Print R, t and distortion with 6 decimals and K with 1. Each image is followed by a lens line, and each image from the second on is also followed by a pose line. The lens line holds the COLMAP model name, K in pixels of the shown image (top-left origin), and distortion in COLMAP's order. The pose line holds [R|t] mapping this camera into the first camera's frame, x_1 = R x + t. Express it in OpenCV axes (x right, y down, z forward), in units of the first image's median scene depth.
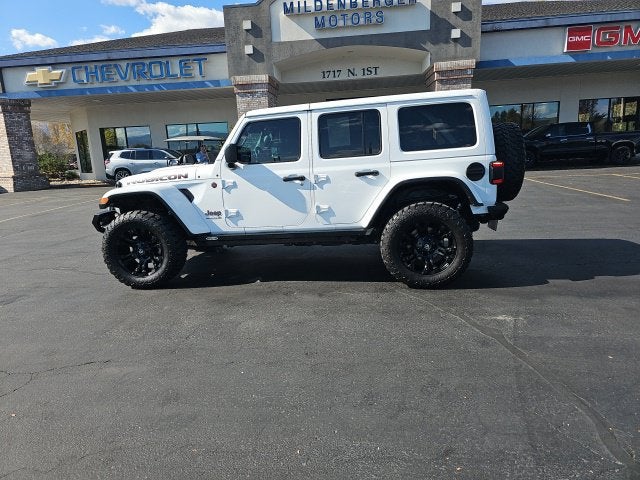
lens RADIAL K [[418.5, 0, 311.4], [0, 418.5, 238.4], [0, 0, 1]] dist [0.058801, -0.045060]
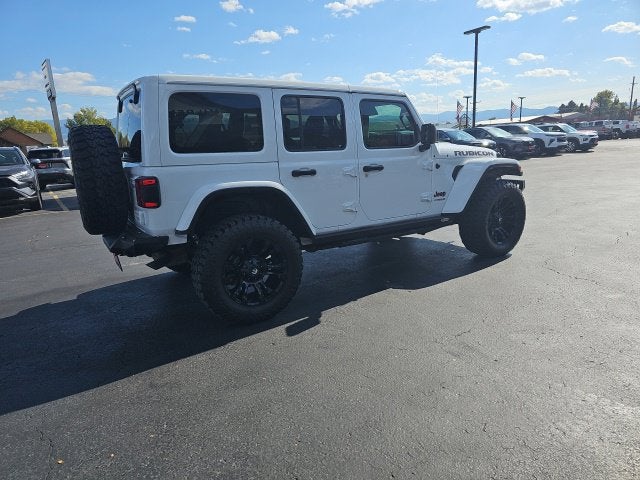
lens RADIAL K [[418.5, 0, 313.4], [0, 418.5, 241.4], [0, 0, 1]] dist [0.049836, -0.038075]
pose [[-0.769501, 0.227978, -0.596568, 0.632434], [-0.042569, 0.913729, 0.404089, -0.402619], [0.637225, 0.336342, -0.693411, 1.822897]]
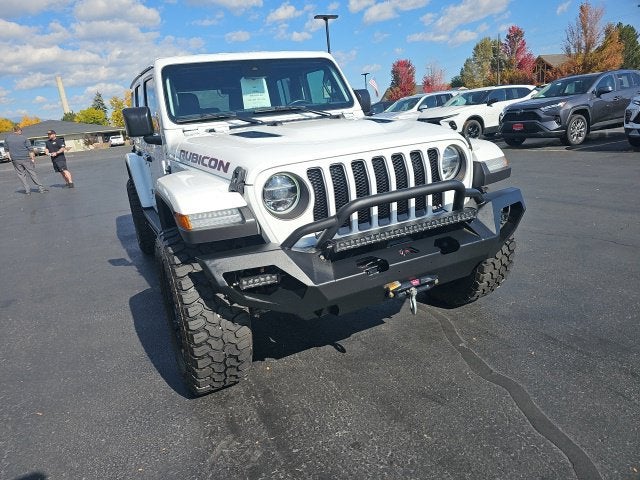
lens RADIAL K [[427.9, 0, 313.5], [0, 427.9, 239.2], [0, 0, 1]] dist [0.046794, -0.037878]
pose [[-0.551277, -0.130680, 0.824025, -0.813933], [0.286199, 0.898111, 0.333898, -0.247602], [-0.783699, 0.419905, -0.457707, 1.457186]]
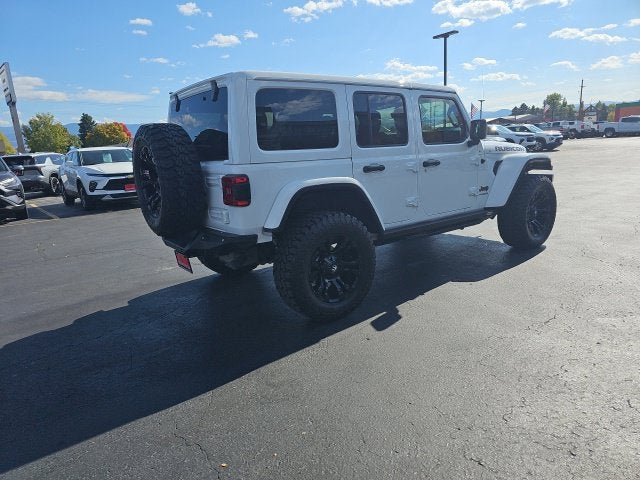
lens RADIAL K [[417.6, 0, 312.5], [0, 417.6, 243.1], [0, 0, 1]] dist [0.058678, -0.046658]
pose [[-0.714148, 0.248698, -0.654325, 0.774890], [-0.043623, 0.917129, 0.396197, -0.381998], [0.698634, 0.311487, -0.644117, 1.700401]]
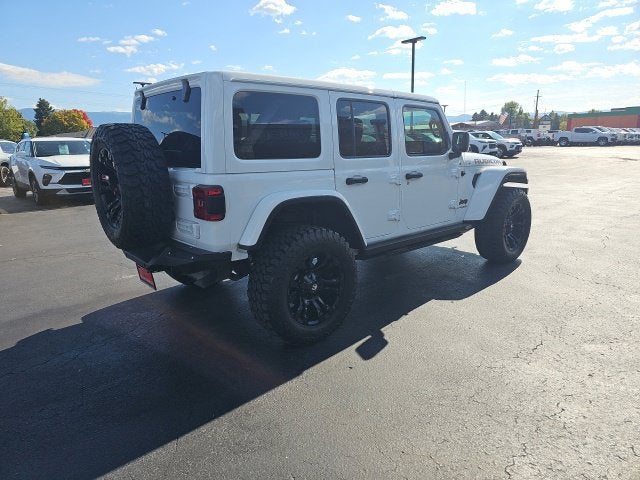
lens RADIAL K [[415.1, 0, 310.6], [0, 415.1, 238.2], [0, 0, 1]] dist [0.063631, -0.046545]
pose [[-0.665906, 0.231699, -0.709144, 0.744516], [-0.094244, 0.916808, 0.388048, -0.387839], [0.740059, 0.325236, -0.588672, 1.639042]]
